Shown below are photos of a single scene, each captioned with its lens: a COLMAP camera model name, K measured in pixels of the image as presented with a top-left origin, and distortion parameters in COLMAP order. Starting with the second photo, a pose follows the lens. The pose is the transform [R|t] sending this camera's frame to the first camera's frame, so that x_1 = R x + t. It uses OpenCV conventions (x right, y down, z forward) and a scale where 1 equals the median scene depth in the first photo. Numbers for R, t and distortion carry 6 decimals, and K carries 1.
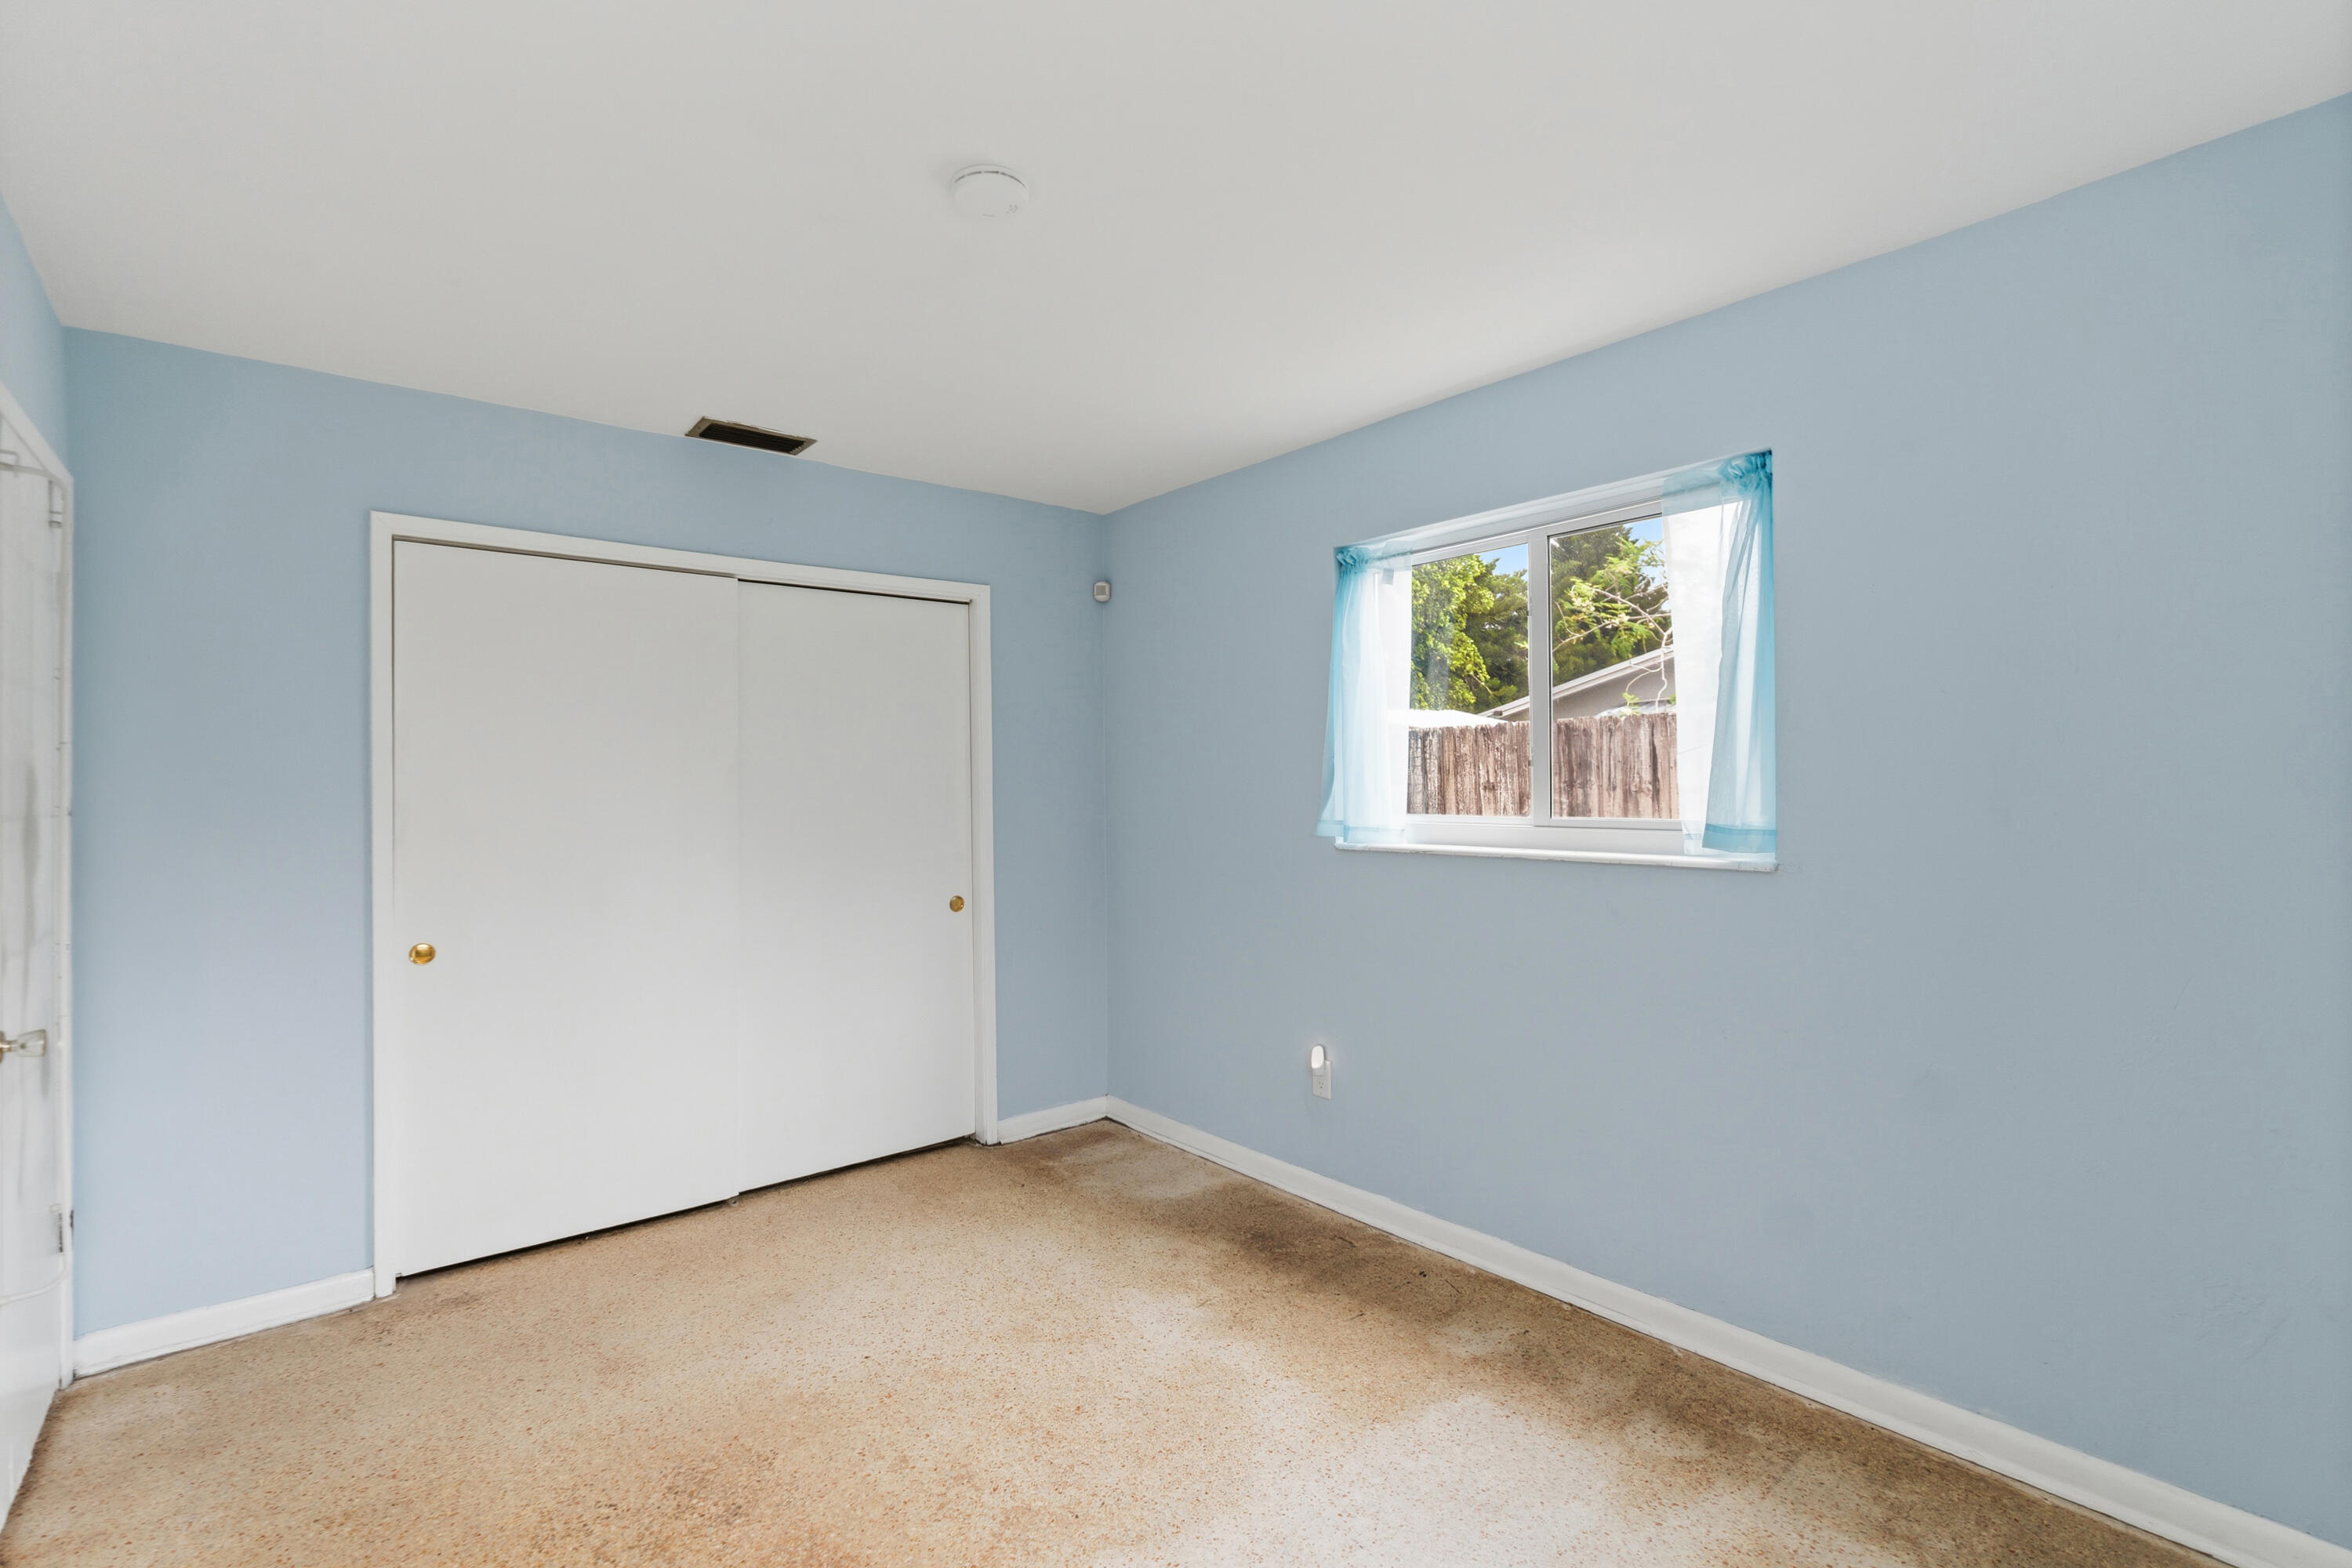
lens RADIAL K [[1075.4, 0, 1170.4], [0, 1075.4, 779.1], [0, 0, 1]] dist [-0.002687, -0.000211]
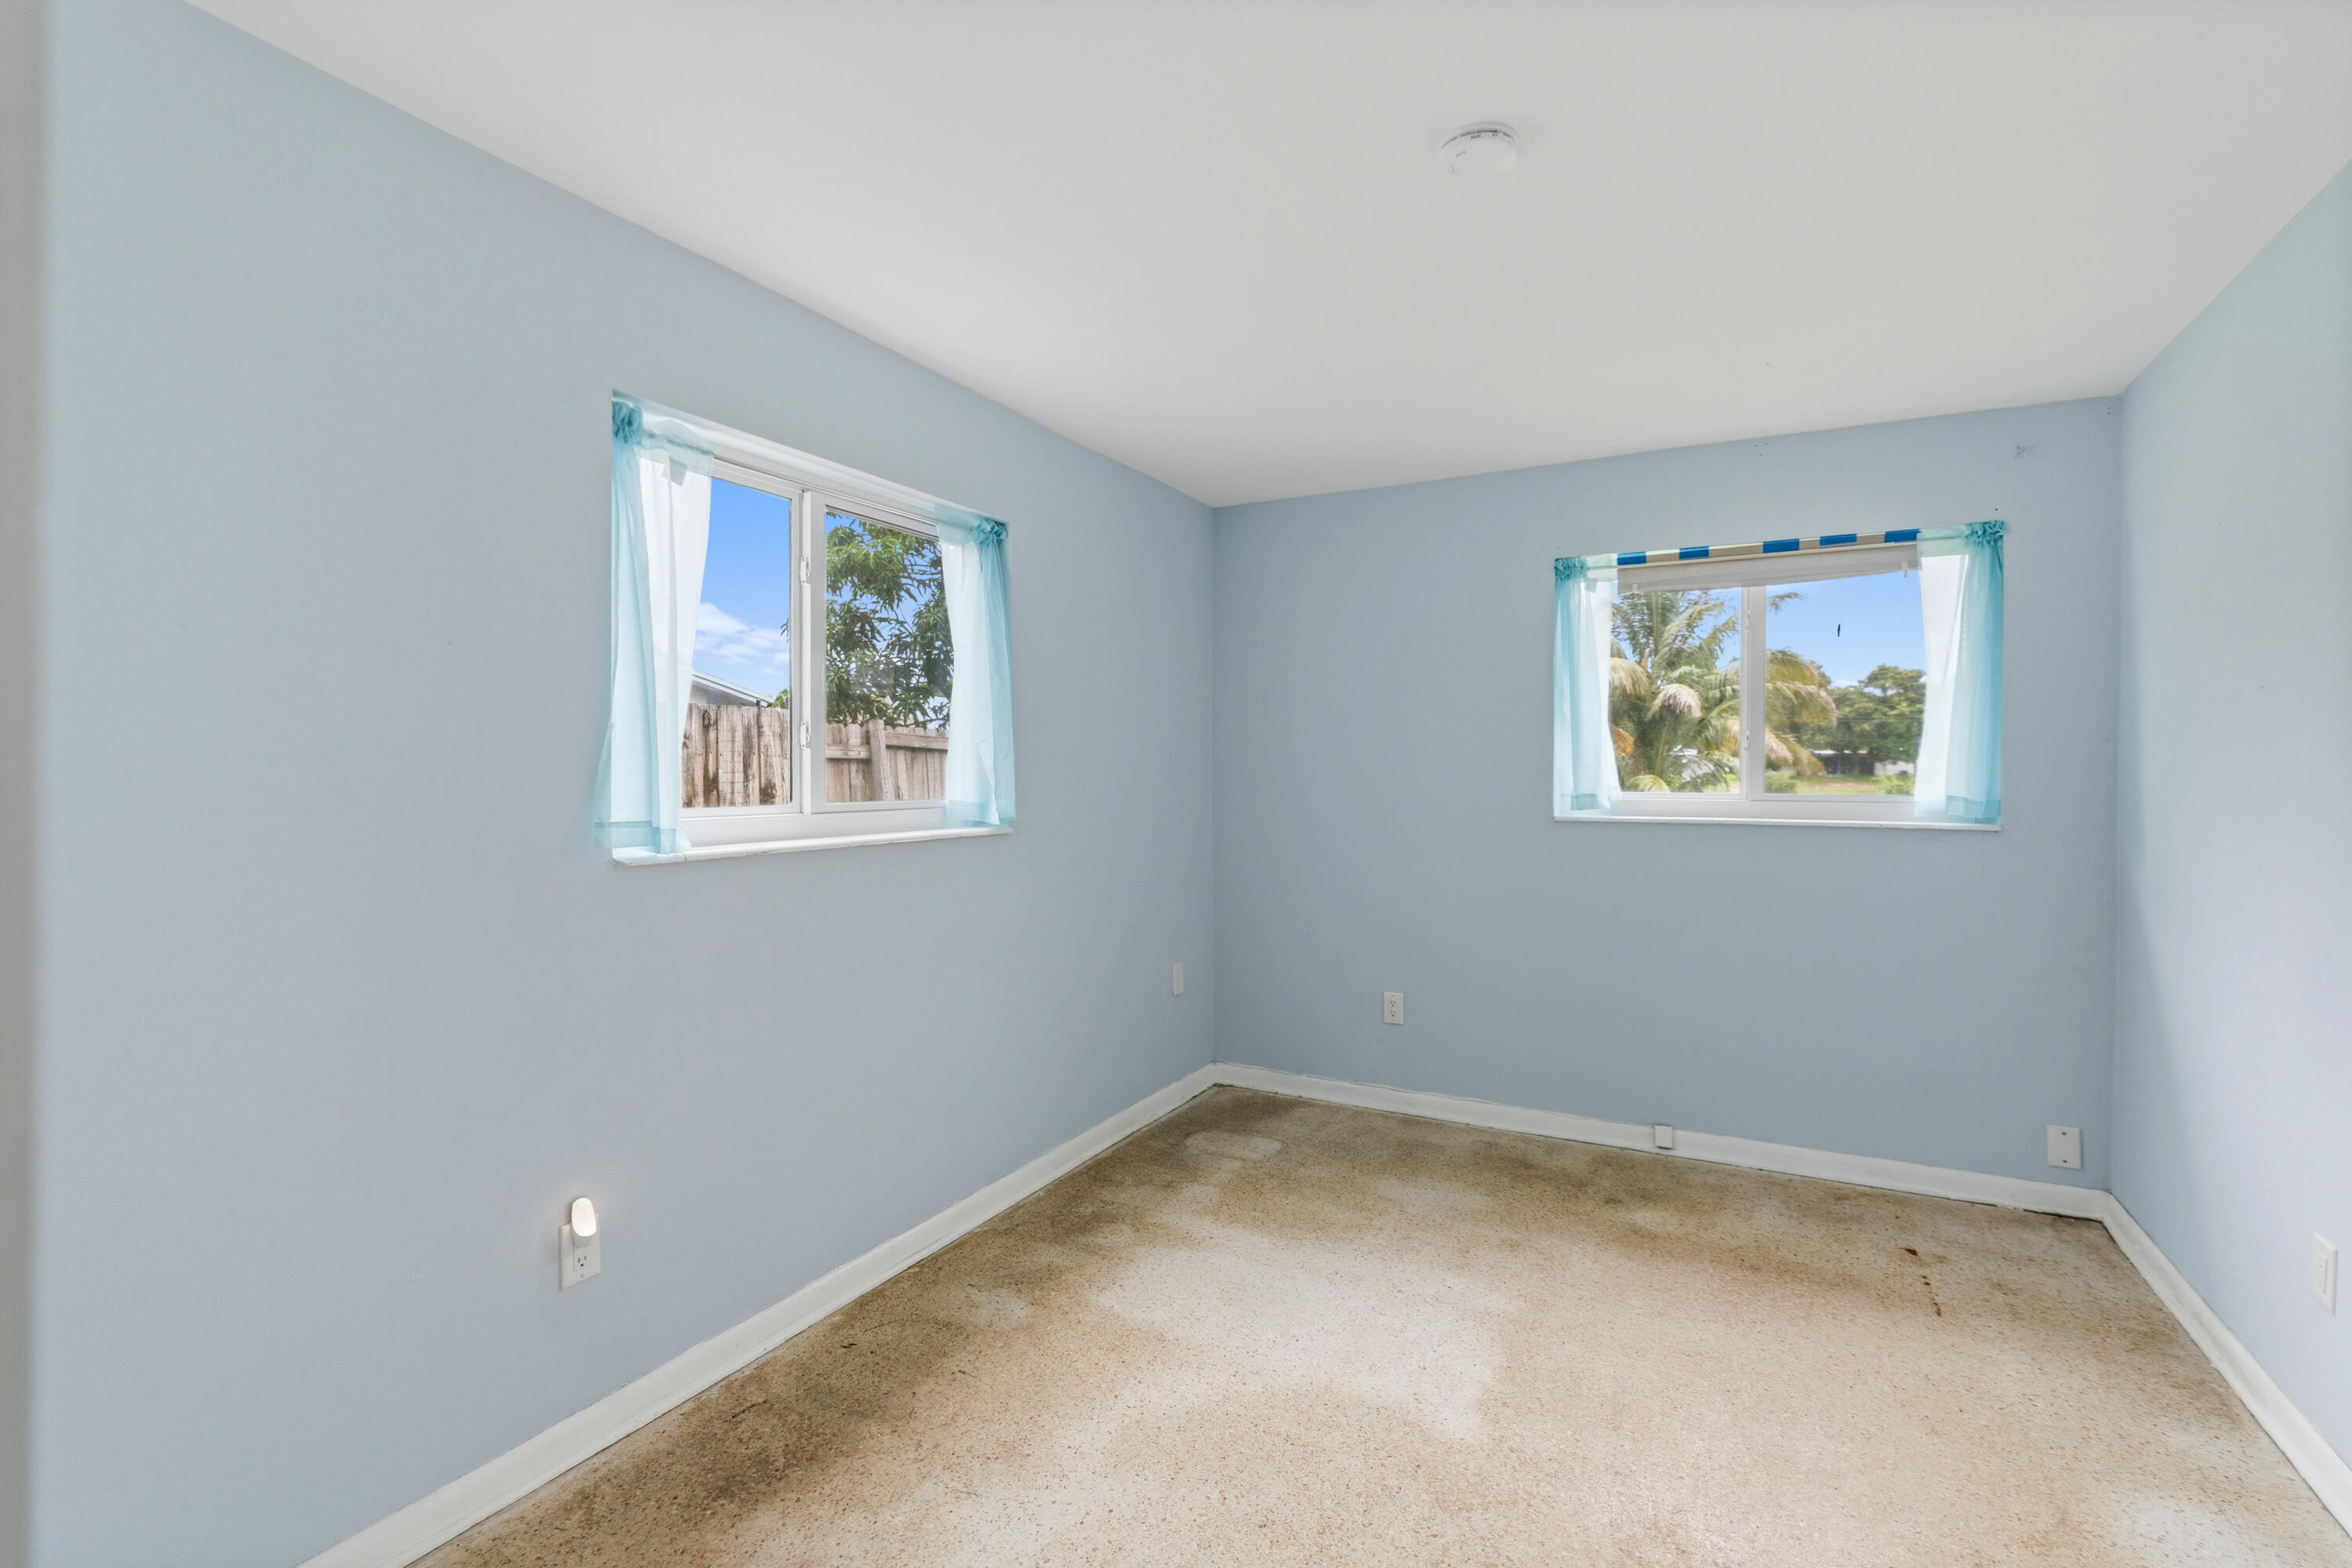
lens RADIAL K [[1075.4, 0, 1170.3], [0, 1075.4, 783.4], [0, 0, 1]] dist [-0.002687, -0.000211]
pose [[-0.382908, -0.005764, 0.923769, -0.725426], [-0.004320, 0.999981, 0.004449, 0.013669], [-0.923777, -0.002287, -0.382925, 1.231920]]
